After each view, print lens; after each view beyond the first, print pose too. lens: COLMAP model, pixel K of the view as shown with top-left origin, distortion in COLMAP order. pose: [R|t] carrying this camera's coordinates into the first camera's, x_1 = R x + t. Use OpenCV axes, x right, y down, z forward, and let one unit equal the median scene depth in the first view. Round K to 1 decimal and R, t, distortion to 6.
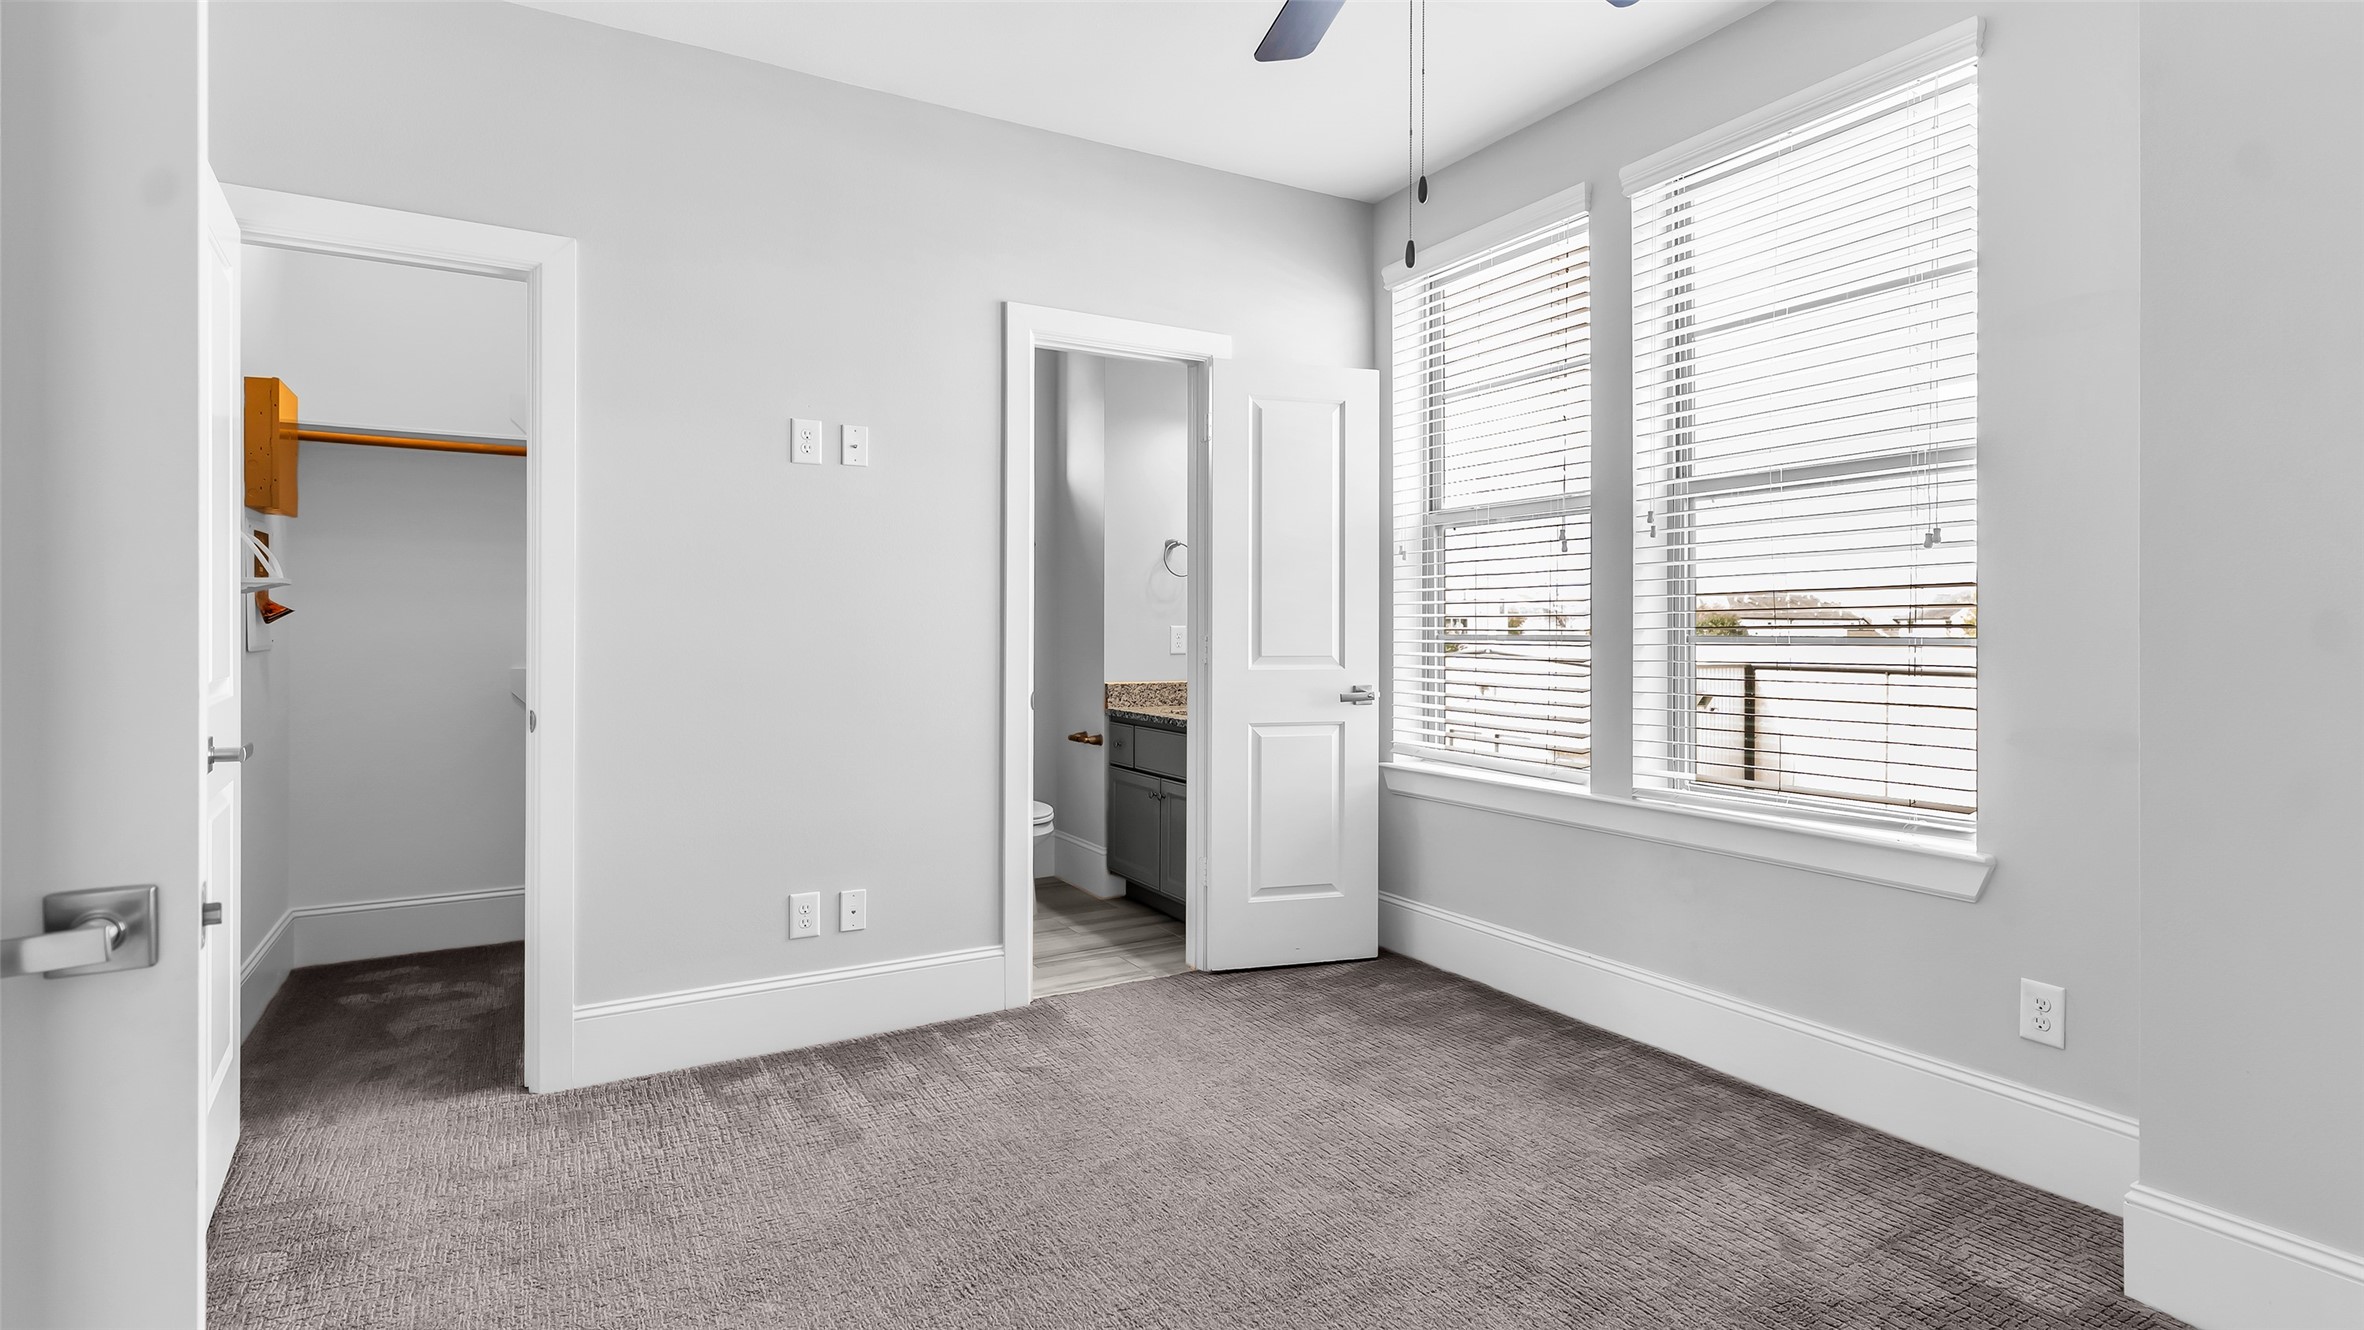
lens RADIAL K [[1149.8, 0, 1185.3], [0, 1149.8, 625.7], [0, 0, 1]] dist [-0.000368, -0.000035]
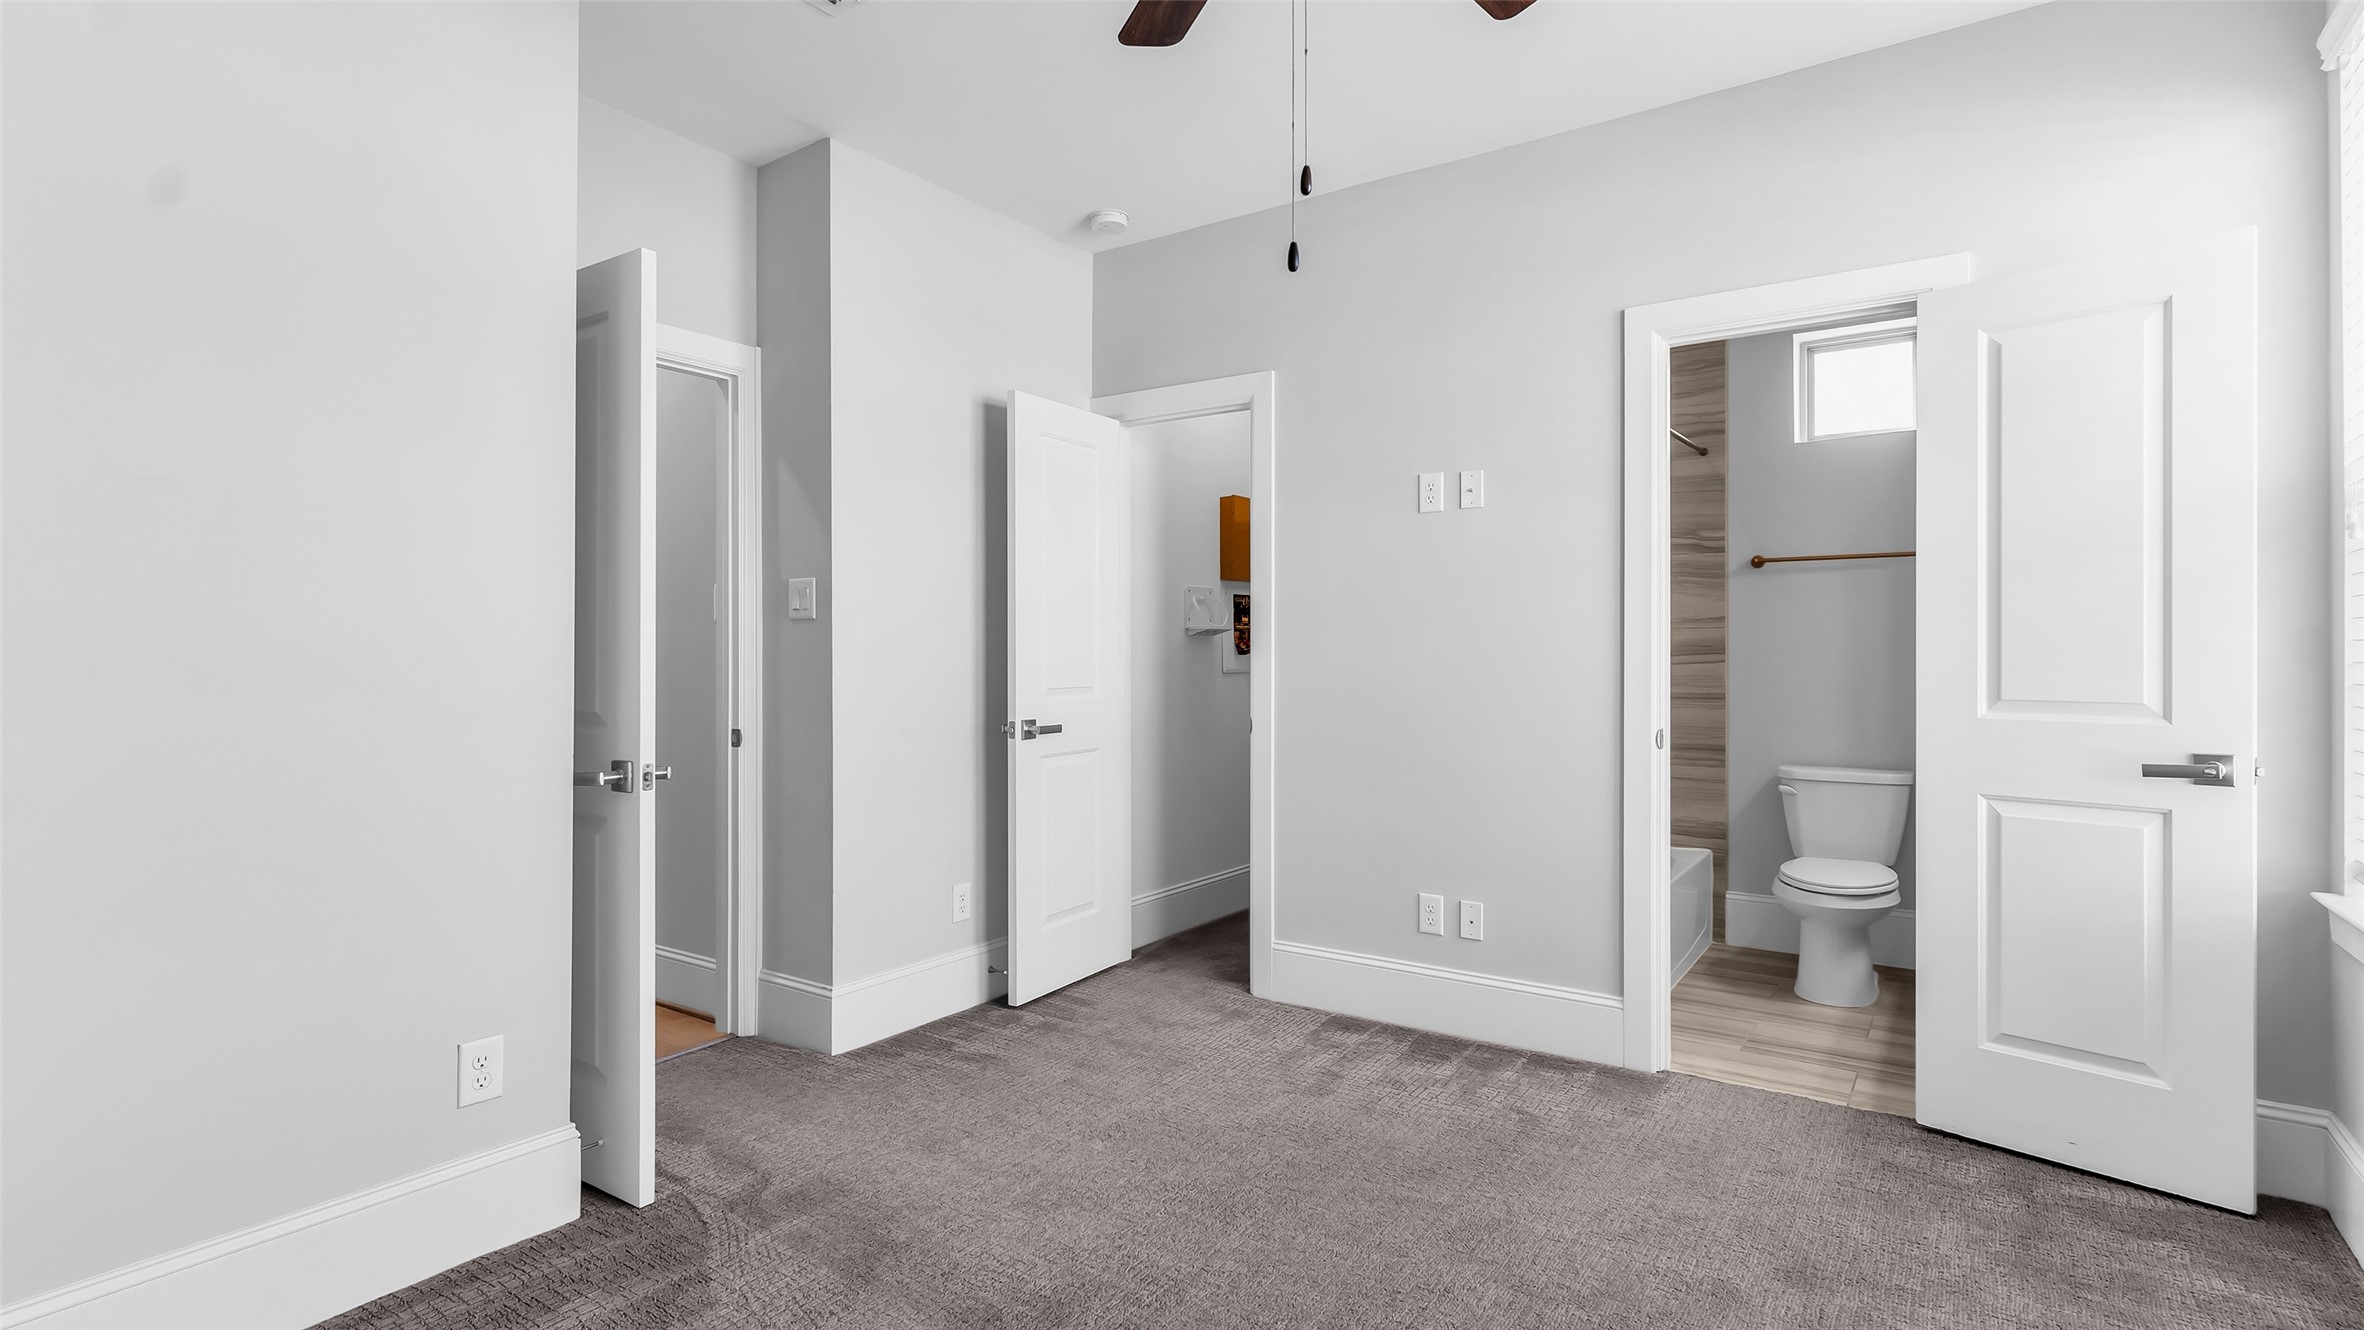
lens RADIAL K [[1131.5, 0, 1185.1], [0, 1131.5, 645.6], [0, 0, 1]] dist [0.000800, -0.000160]
pose [[0.427127, -0.007499, -0.904161, 0.558183], [0.002129, 0.999971, -0.007288, -0.002769], [0.904189, 0.001188, 0.427130, 0.304694]]
